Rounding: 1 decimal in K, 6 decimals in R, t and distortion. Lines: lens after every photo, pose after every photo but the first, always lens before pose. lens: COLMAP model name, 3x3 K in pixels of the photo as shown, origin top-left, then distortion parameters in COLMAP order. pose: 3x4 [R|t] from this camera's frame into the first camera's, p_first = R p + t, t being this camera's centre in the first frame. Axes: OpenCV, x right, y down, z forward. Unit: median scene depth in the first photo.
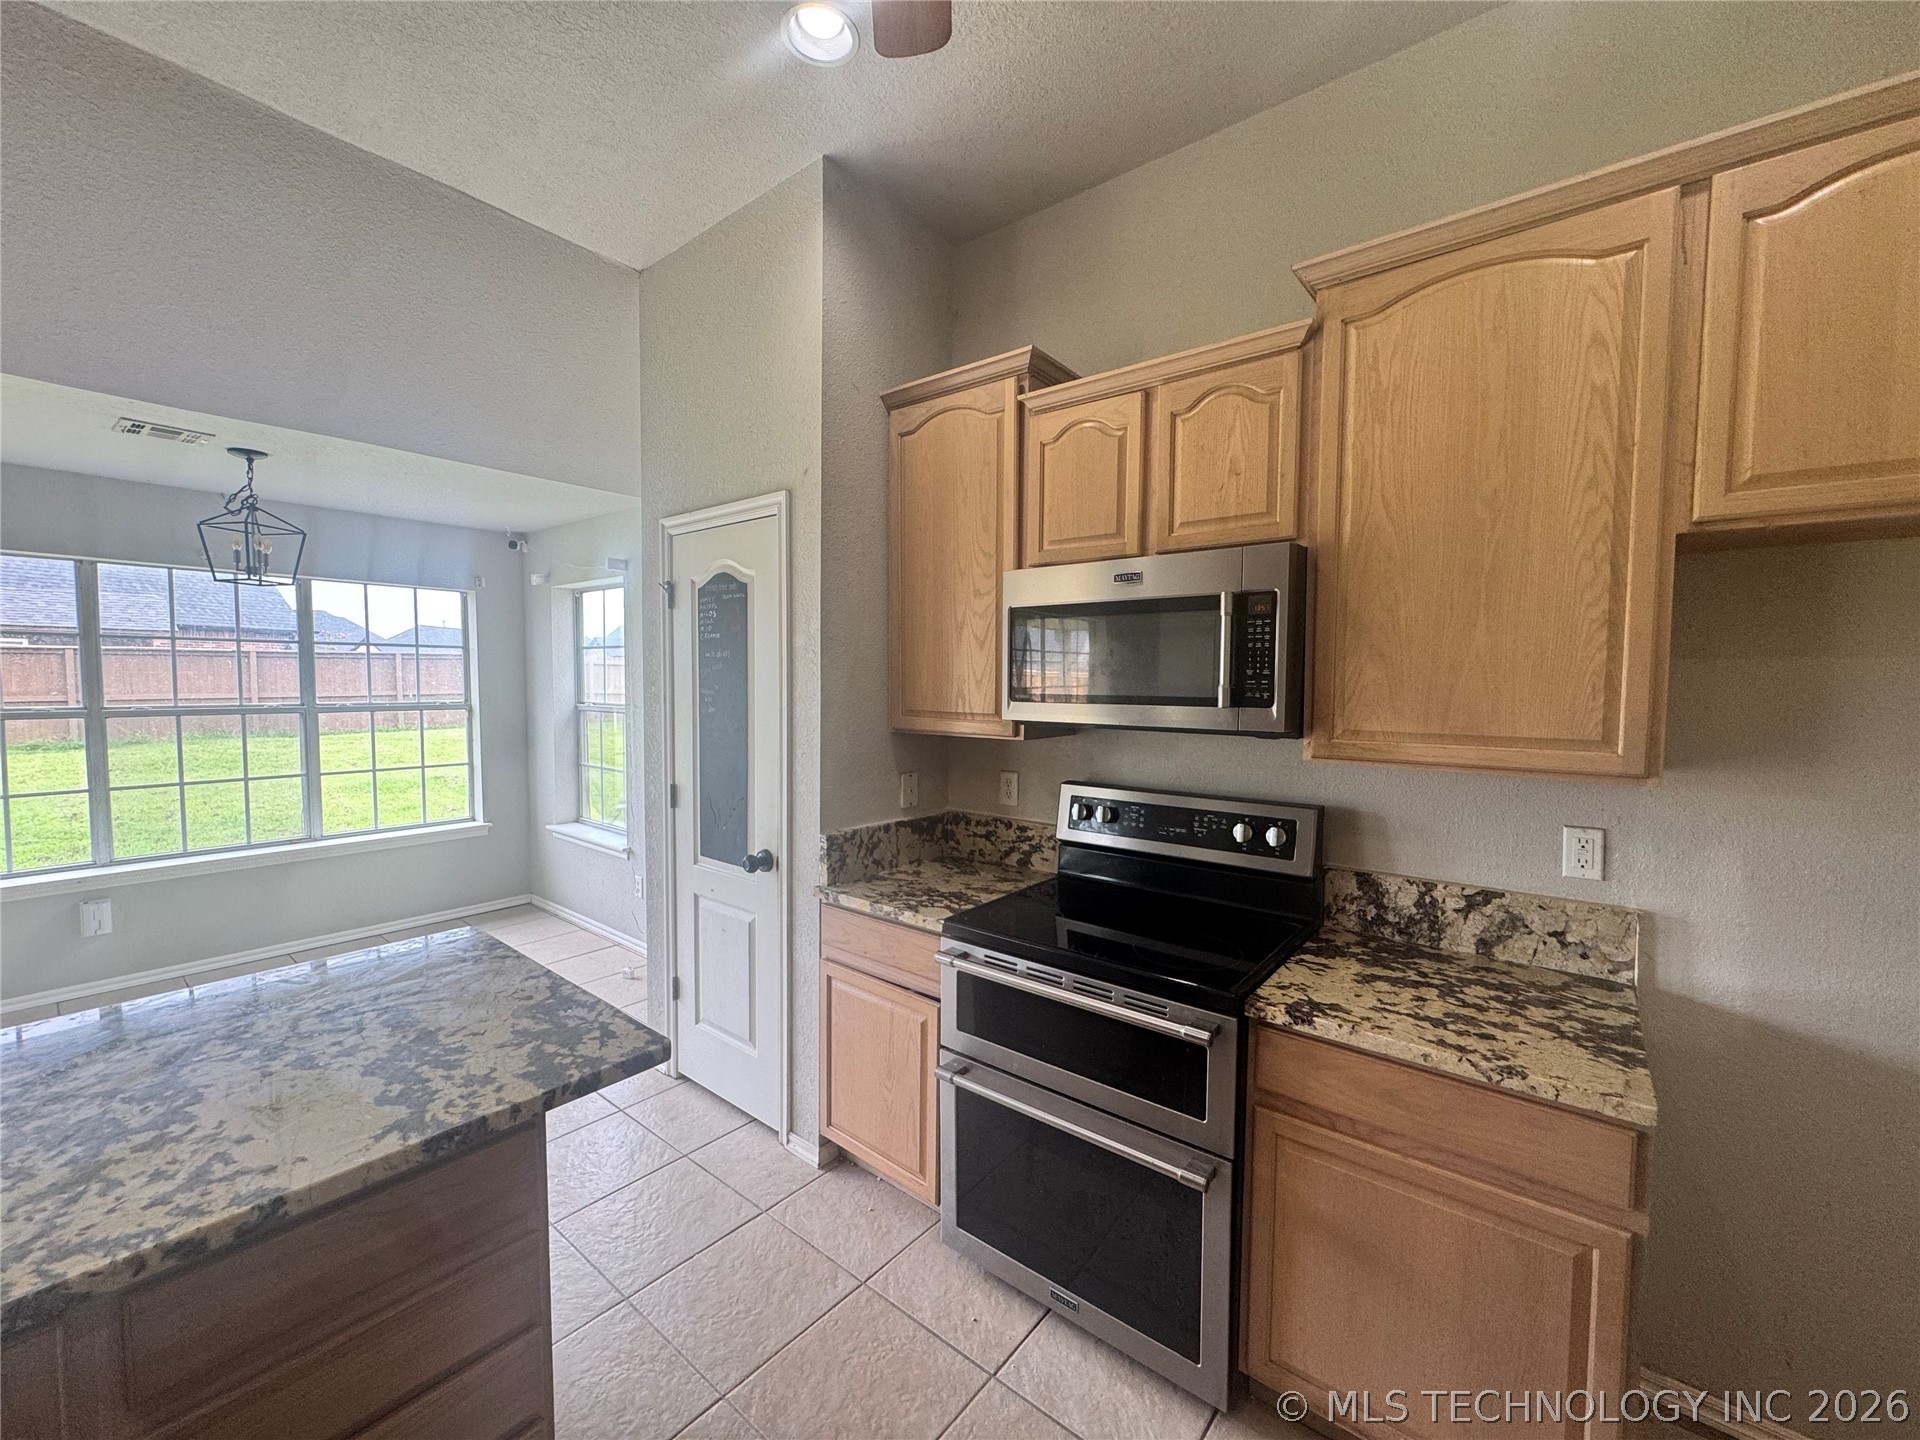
lens RADIAL K [[761.3, 0, 965.2], [0, 761.3, 716.3], [0, 0, 1]] dist [-0.001204, 0.001171]
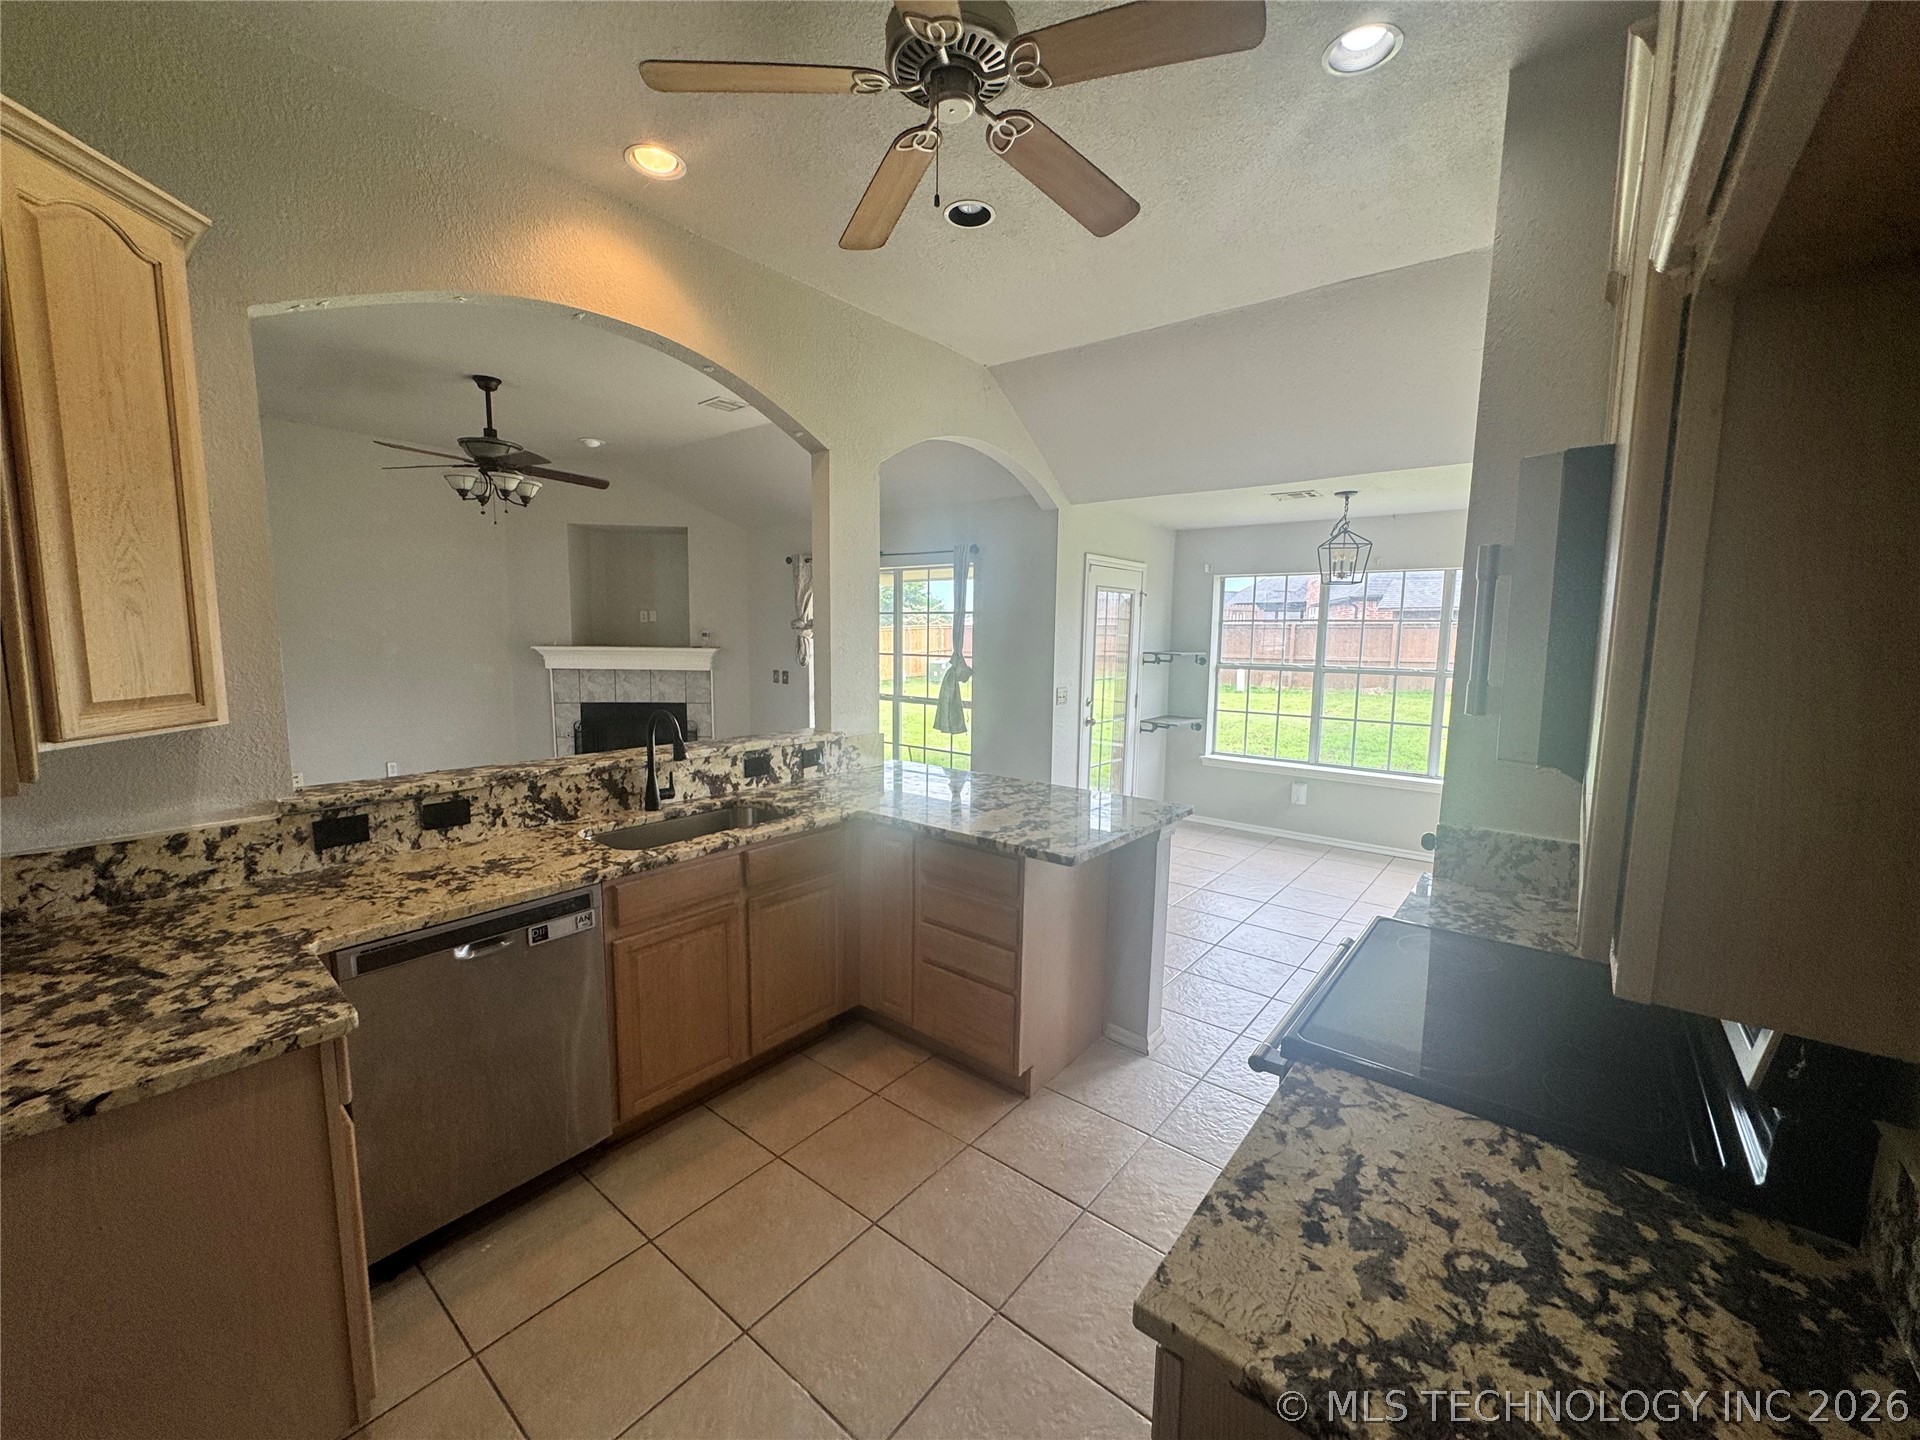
lens RADIAL K [[761.3, 0, 953.1], [0, 761.3, 710.1], [0, 0, 1]] dist [-0.001204, 0.001171]
pose [[-0.011389, 0.092901, -0.995610, 1.057770], [-0.058282, 0.993920, 0.093410, -0.053116], [0.998235, 0.059090, -0.005905, 0.547660]]
